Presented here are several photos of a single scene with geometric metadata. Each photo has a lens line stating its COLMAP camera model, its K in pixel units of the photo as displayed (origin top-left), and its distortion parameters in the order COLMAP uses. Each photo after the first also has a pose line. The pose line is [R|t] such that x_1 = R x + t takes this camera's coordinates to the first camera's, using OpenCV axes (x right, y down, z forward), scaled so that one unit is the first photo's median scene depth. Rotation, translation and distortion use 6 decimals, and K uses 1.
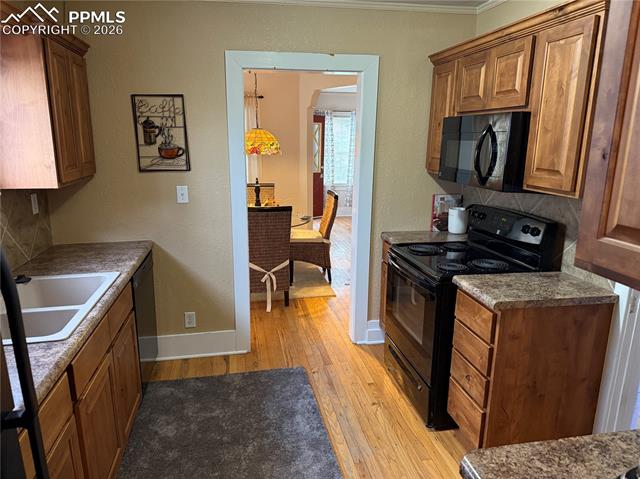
lens RADIAL K [[456.8, 0, 320.5], [0, 456.8, 244.5], [0, 0, 1]] dist [0.039399, -0.021198]
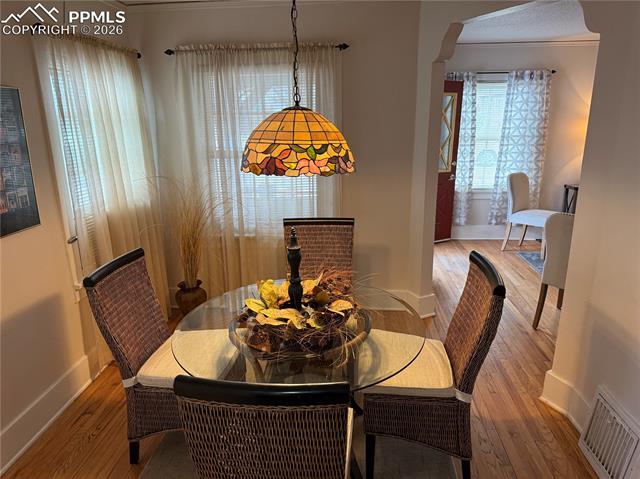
lens RADIAL K [[456.8, 0, 316.3], [0, 456.8, 236.0], [0, 0, 1]] dist [0.039399, -0.021198]
pose [[0.962261, 0.046375, -0.268148, -0.005041], [-0.038542, 0.998665, 0.034406, -0.084355], [0.269386, -0.022772, 0.962763, 0.337980]]
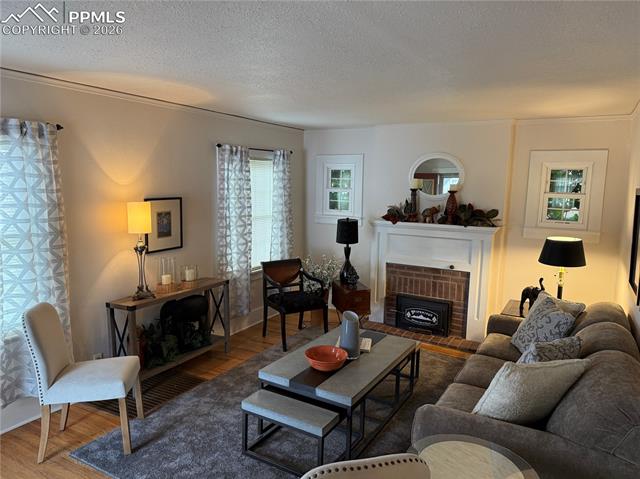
lens RADIAL K [[456.8, 0, 319.8], [0, 456.8, 240.0], [0, 0, 1]] dist [0.039399, -0.021198]
pose [[0.657988, -0.103597, 0.745868, -0.022768], [0.173715, 0.984658, -0.016483, -0.167383], [-0.732718, 0.140414, 0.665890, 0.650884]]
